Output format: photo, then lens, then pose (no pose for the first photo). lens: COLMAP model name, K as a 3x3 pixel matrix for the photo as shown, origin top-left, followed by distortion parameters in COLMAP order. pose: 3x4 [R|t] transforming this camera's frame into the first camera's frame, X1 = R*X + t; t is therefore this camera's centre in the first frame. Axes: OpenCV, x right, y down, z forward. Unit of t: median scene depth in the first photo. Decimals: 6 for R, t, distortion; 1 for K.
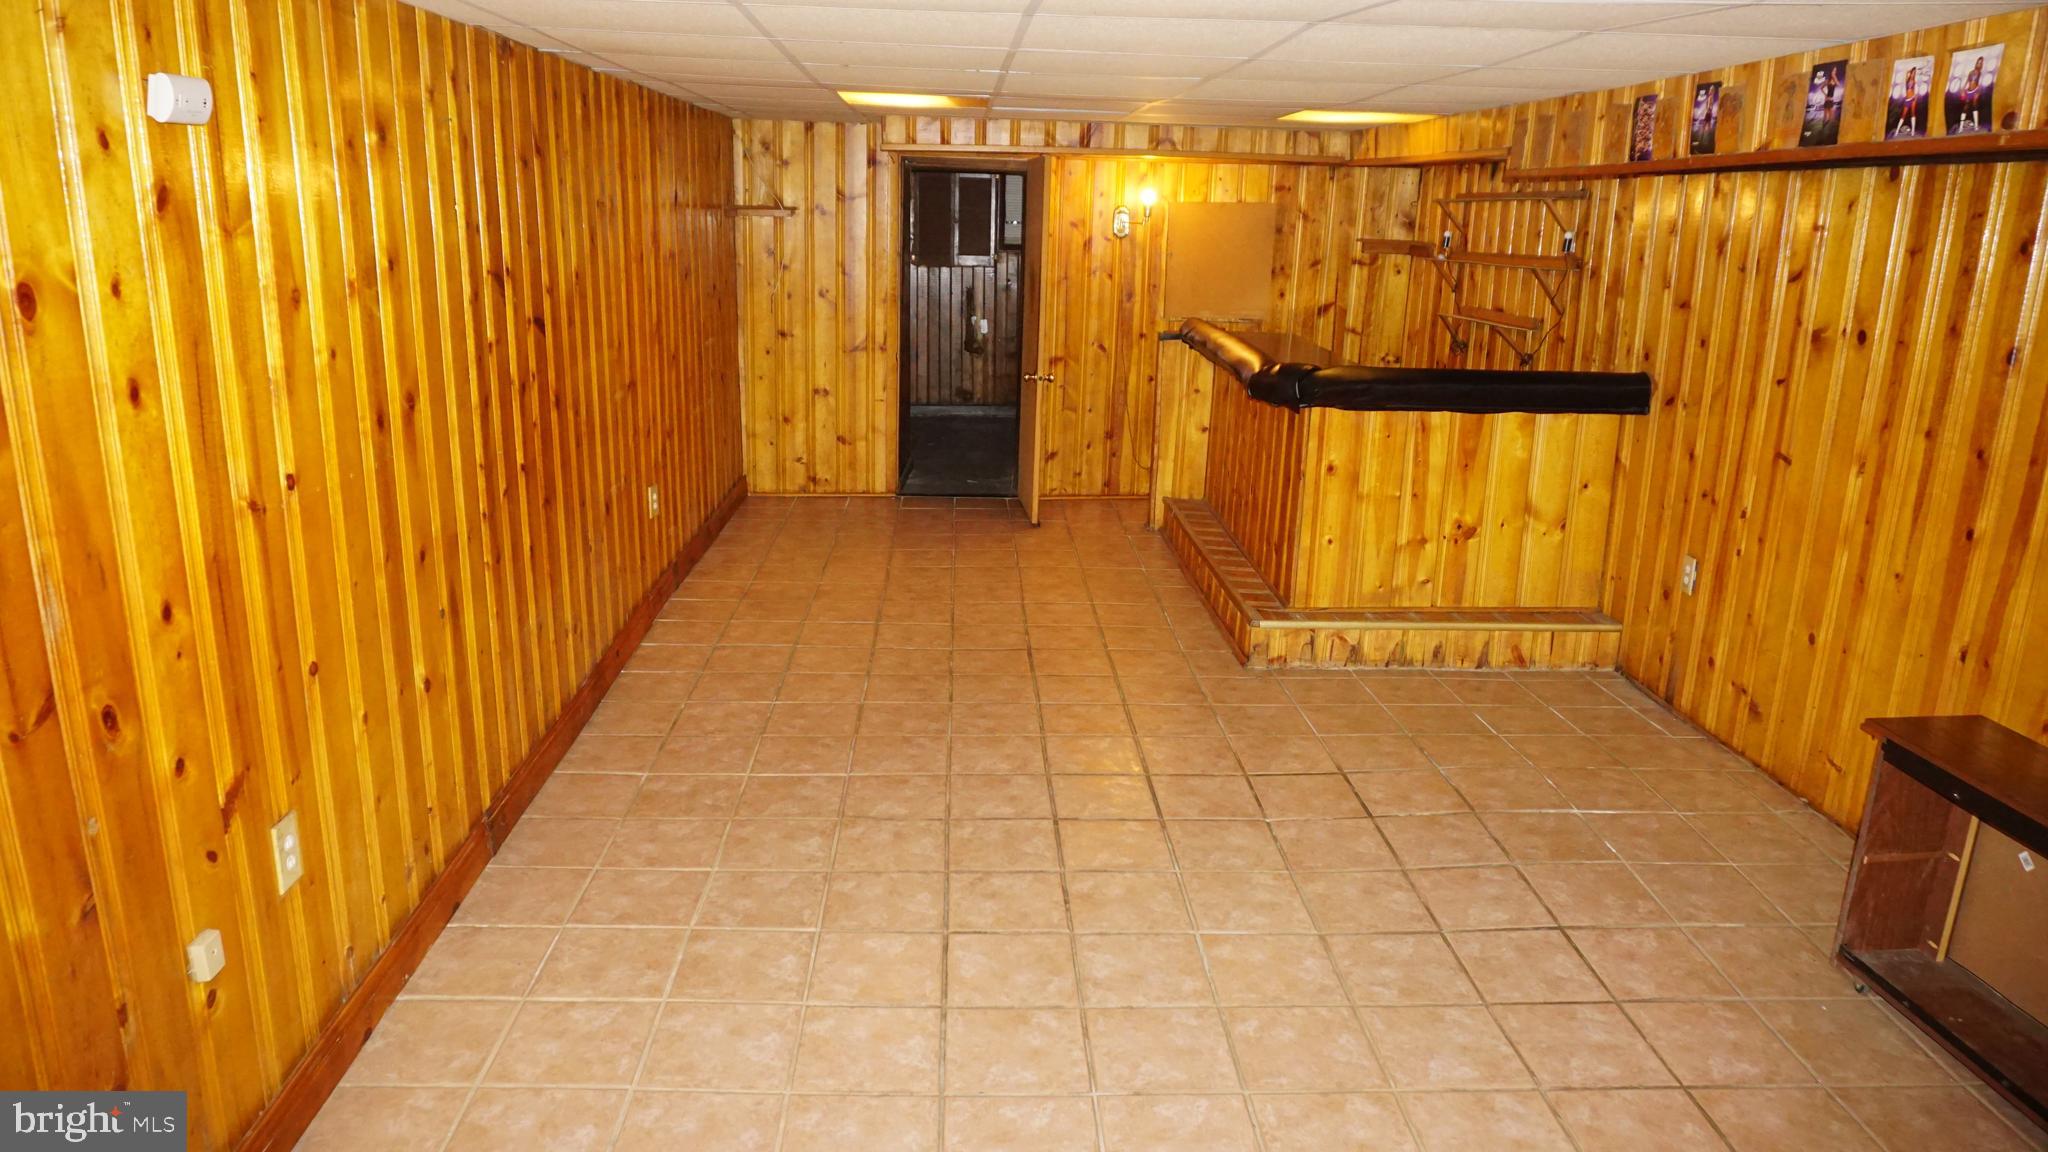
lens RADIAL K [[1359.2, 0, 1038.2], [0, 1359.2, 574.2], [0, 0, 1]] dist [0.000175, 0.001876]
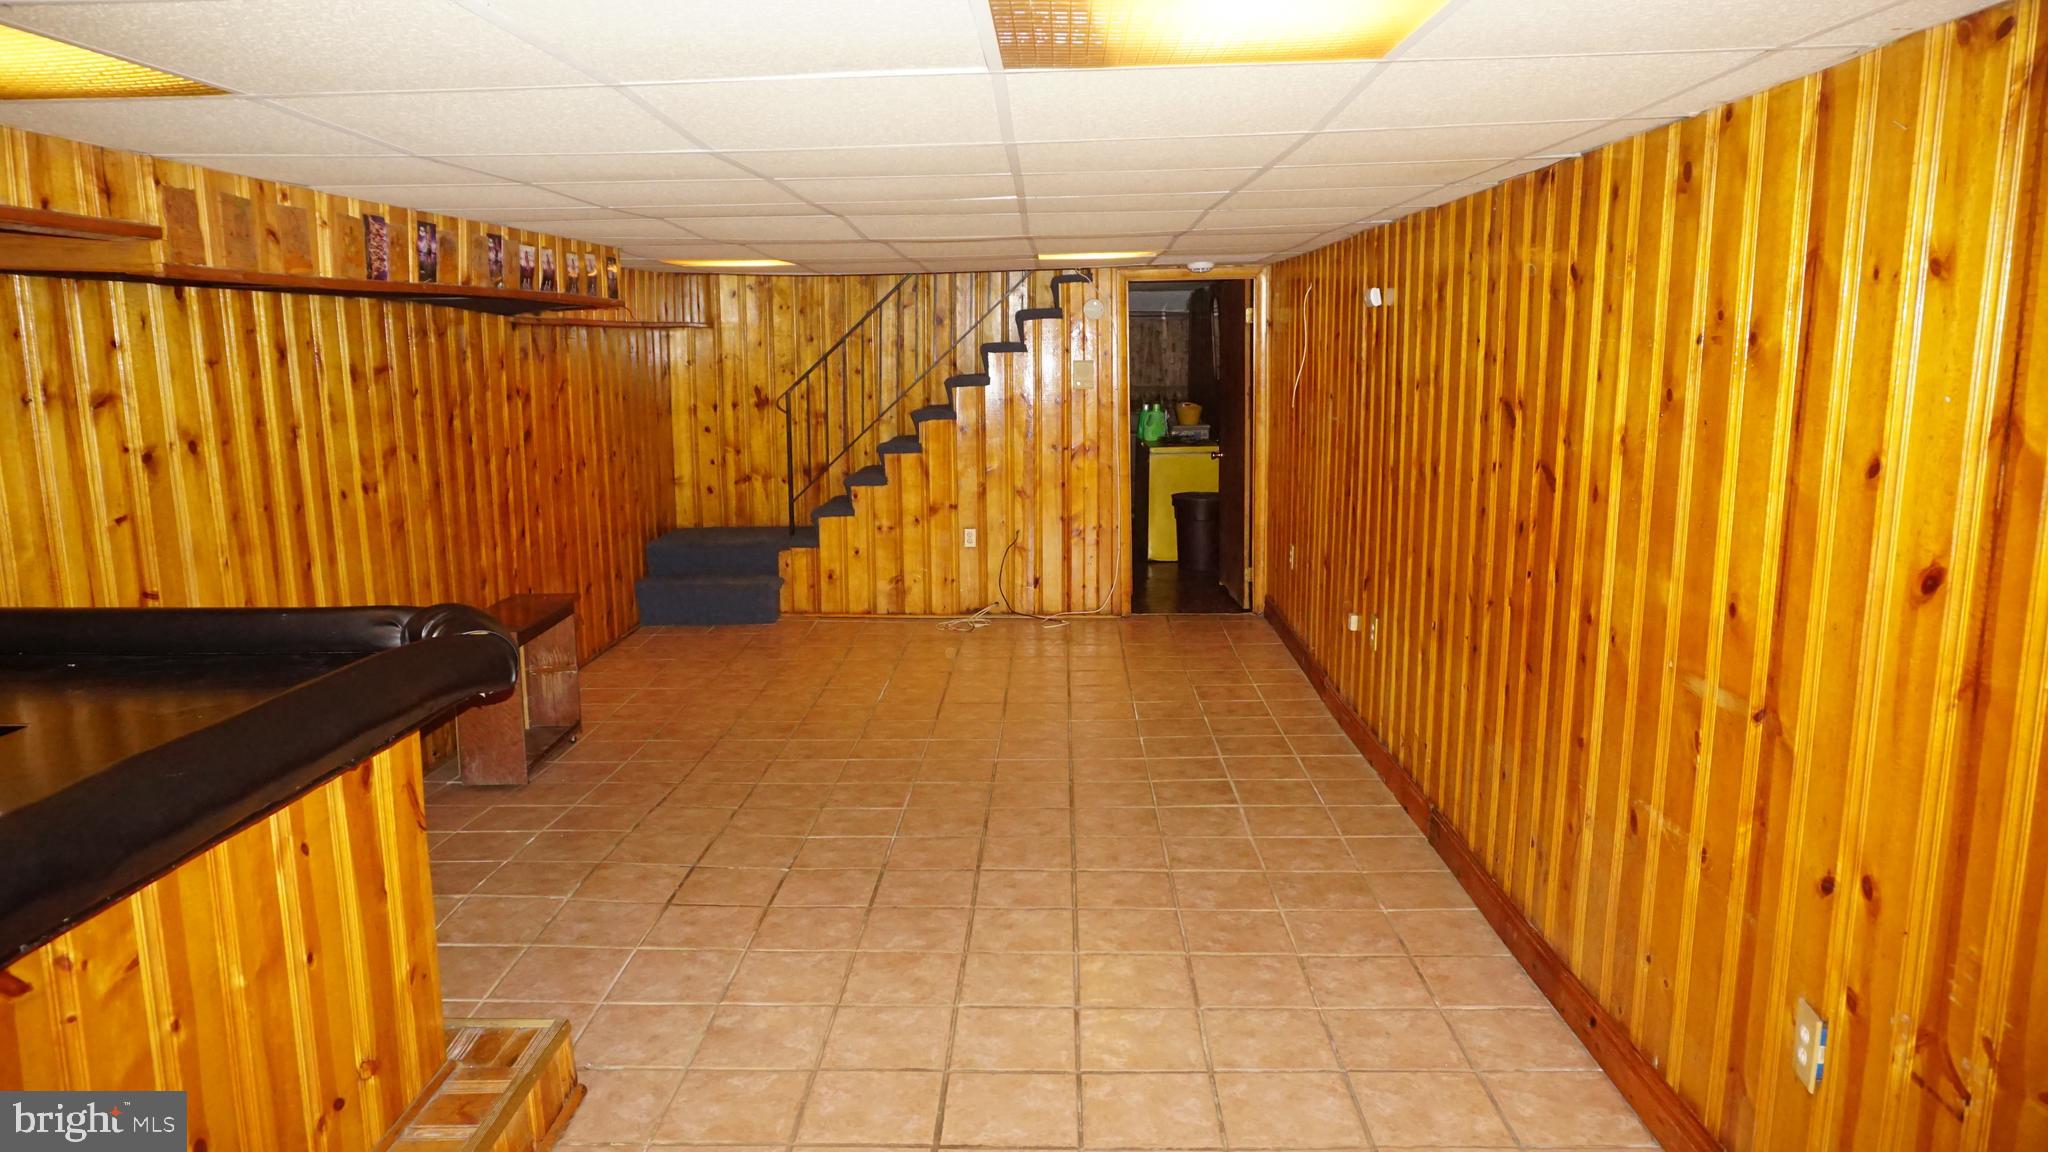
lens RADIAL K [[1359.2, 0, 1038.2], [0, 1359.2, 574.2], [0, 0, 1]] dist [0.000175, 0.001876]
pose [[-0.997334, -0.027214, 0.067706, -0.106717], [0.003951, 0.906356, 0.422496, -0.515843], [-0.072864, 0.421638, -0.903832, 1.912212]]
